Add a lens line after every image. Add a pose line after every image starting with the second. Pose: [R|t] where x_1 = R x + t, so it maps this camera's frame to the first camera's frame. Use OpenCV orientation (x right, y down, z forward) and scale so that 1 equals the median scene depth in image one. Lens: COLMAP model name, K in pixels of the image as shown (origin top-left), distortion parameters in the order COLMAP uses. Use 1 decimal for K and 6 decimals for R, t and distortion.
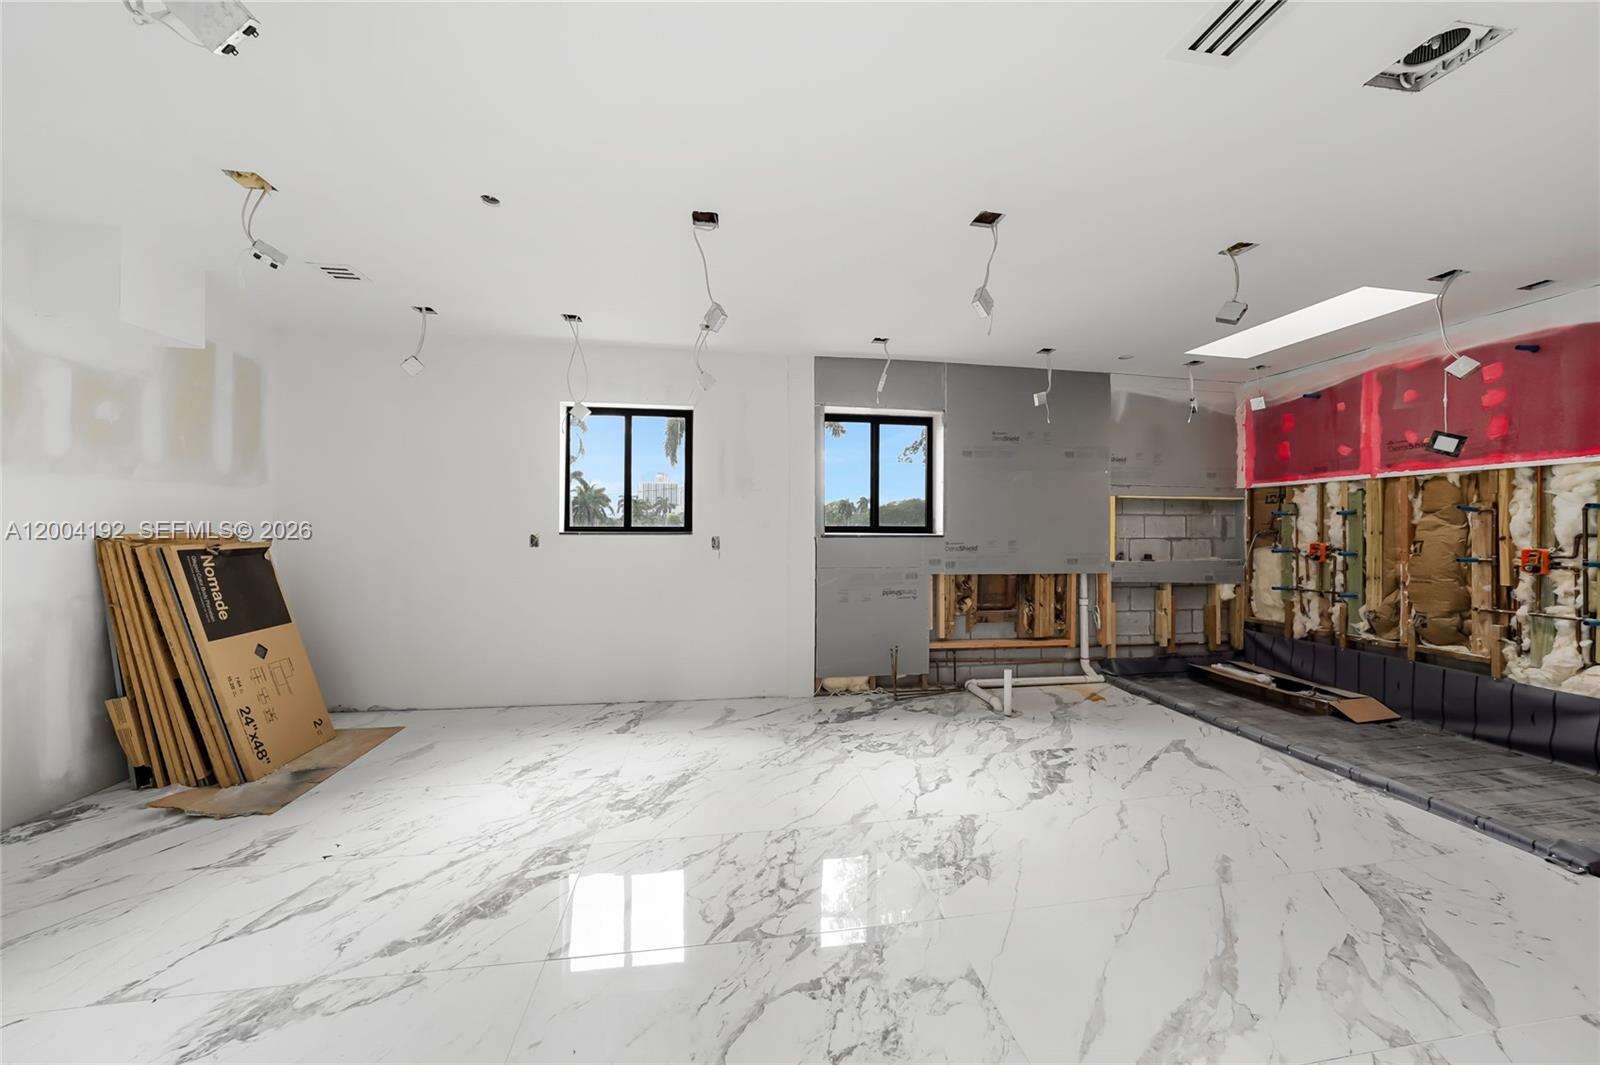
lens RADIAL K [[558.8, 0, 807.0], [0, 558.8, 524.4], [0, 0, 1]] dist [-0.029355, 0.006356]
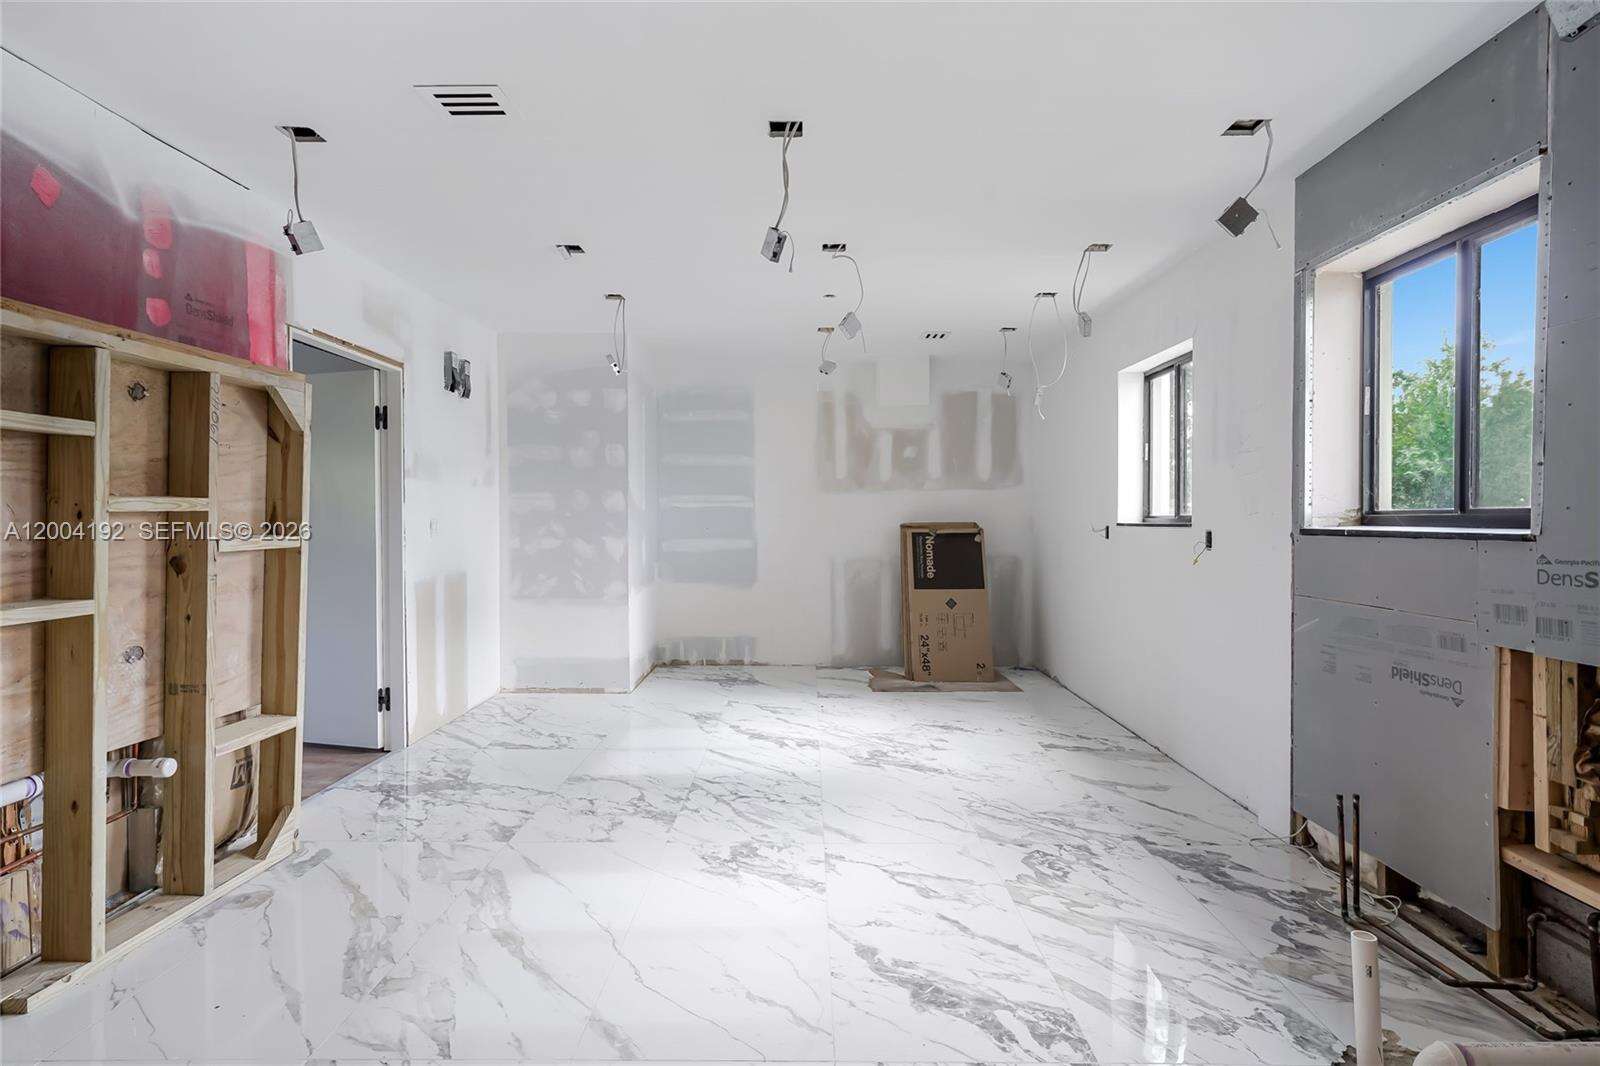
lens RADIAL K [[800.4, 0, 799.8], [0, 800.4, 522.0], [0, 0, 1]] dist [0.001655, 0.001090]
pose [[-0.177422, -0.000108, -0.984135, 1.125076], [0.005074, 0.999987, -0.001025, 0.014701], [0.984122, -0.005176, -0.177419, 0.942354]]
